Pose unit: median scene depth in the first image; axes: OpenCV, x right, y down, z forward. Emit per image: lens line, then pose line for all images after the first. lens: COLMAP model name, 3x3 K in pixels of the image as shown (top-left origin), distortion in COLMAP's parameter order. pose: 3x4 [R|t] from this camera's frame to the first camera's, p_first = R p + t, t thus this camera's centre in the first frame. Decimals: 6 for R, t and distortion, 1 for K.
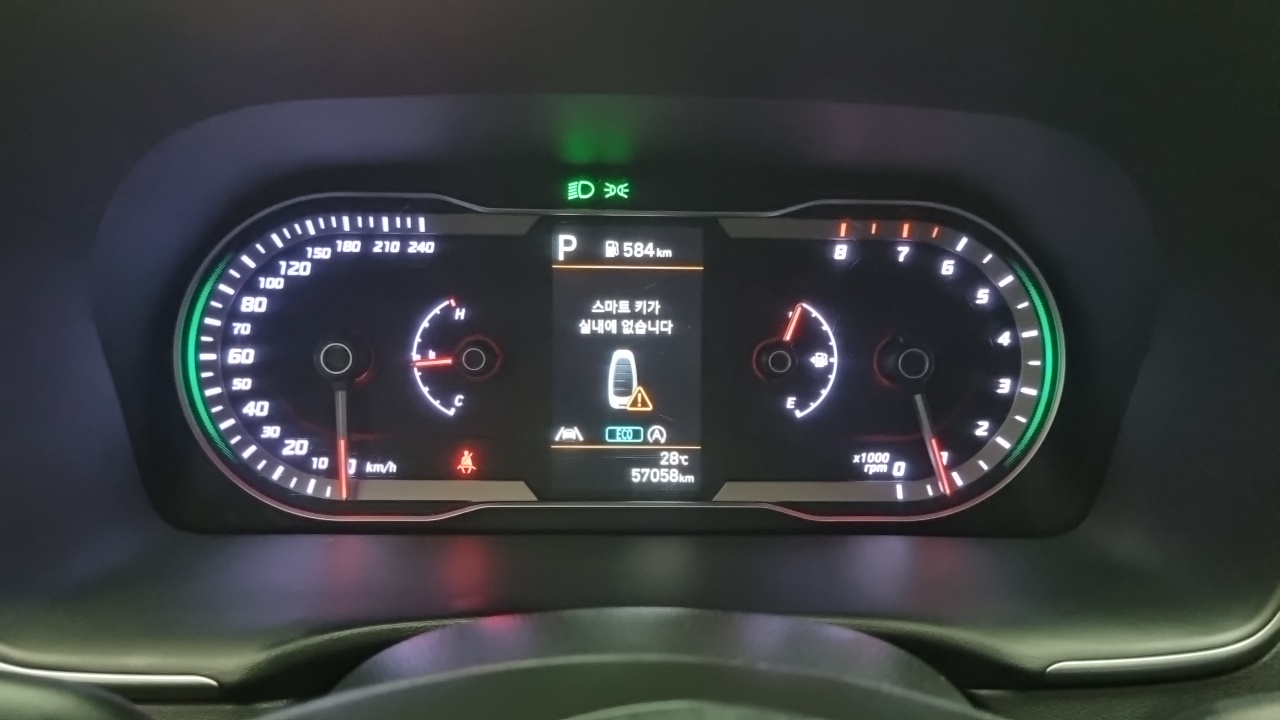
lens RADIAL K [[974.5, 0, 651.9], [0, 974.5, 353.3], [0, 0, 1]] dist [0.020398, -0.006151]
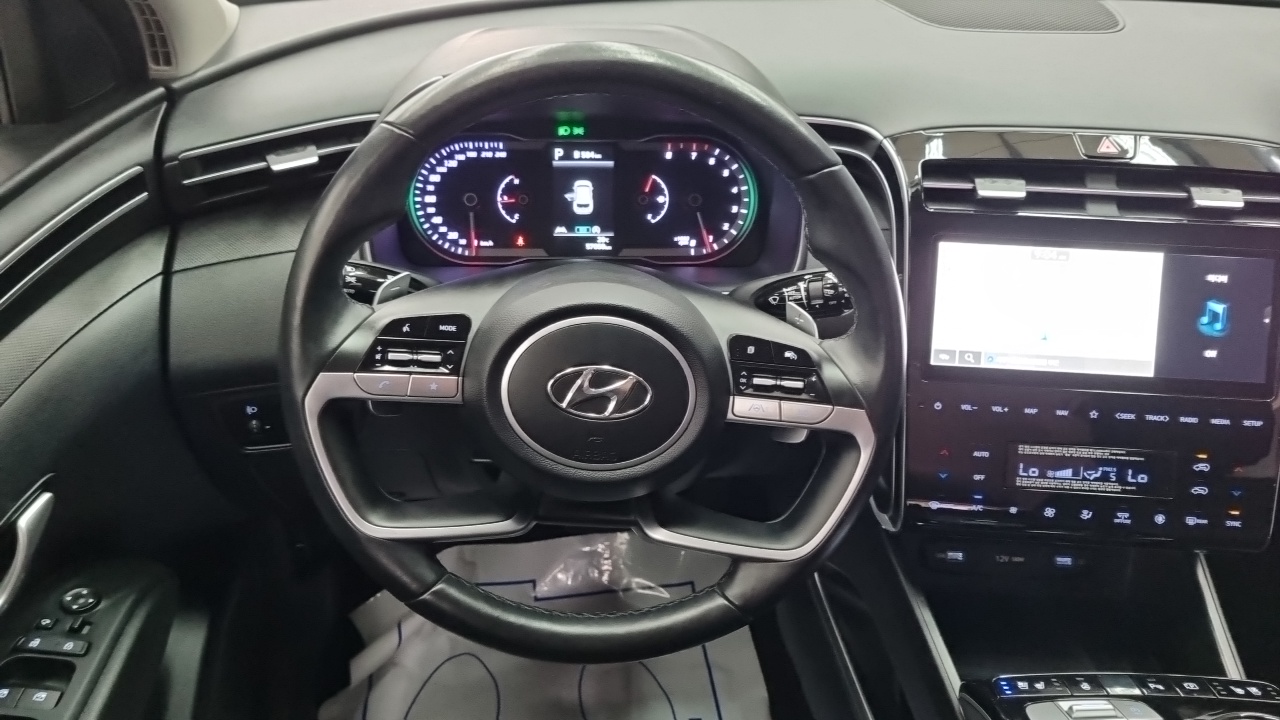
lens RADIAL K [[974.5, 0, 623.2], [0, 974.5, 346.5], [0, 0, 1]] dist [0.020398, -0.006151]
pose [[0.999299, -0.012563, 0.035266, -0.017106], [0.007483, 0.990031, 0.140654, 0.029068], [-0.036681, -0.140292, 0.989431, -1.544233]]
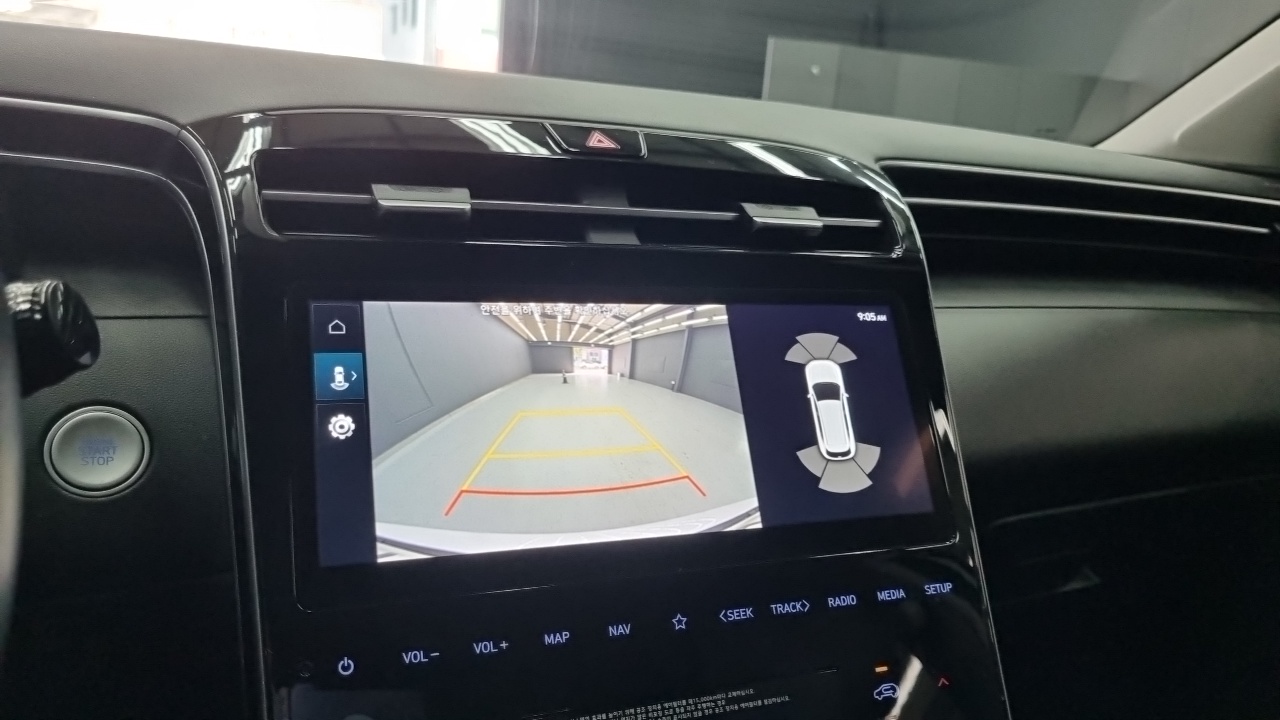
lens RADIAL K [[974.5, 0, 643.4], [0, 974.5, 364.6], [0, 0, 1]] dist [0.020398, -0.006151]
pose [[0.879264, -0.051309, 0.473564, 0.601374], [0.149208, 0.973815, -0.171525, 0.403831], [-0.452363, 0.221475, 0.863896, -0.372581]]
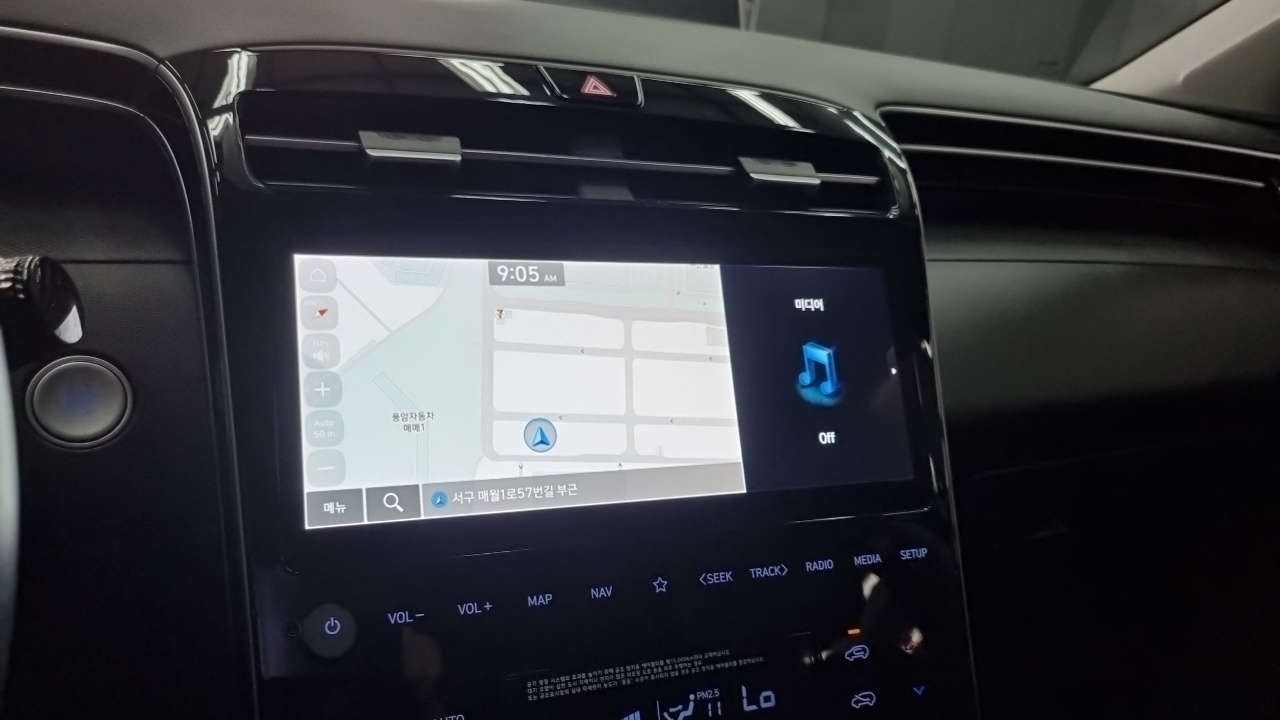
lens RADIAL K [[974.5, 0, 631.7], [0, 974.5, 368.1], [0, 0, 1]] dist [0.020398, -0.006151]
pose [[0.874594, -0.069073, 0.479911, 0.595446], [0.114770, 0.991164, -0.066501, 0.331194], [-0.471077, 0.113241, 0.874793, -0.367554]]
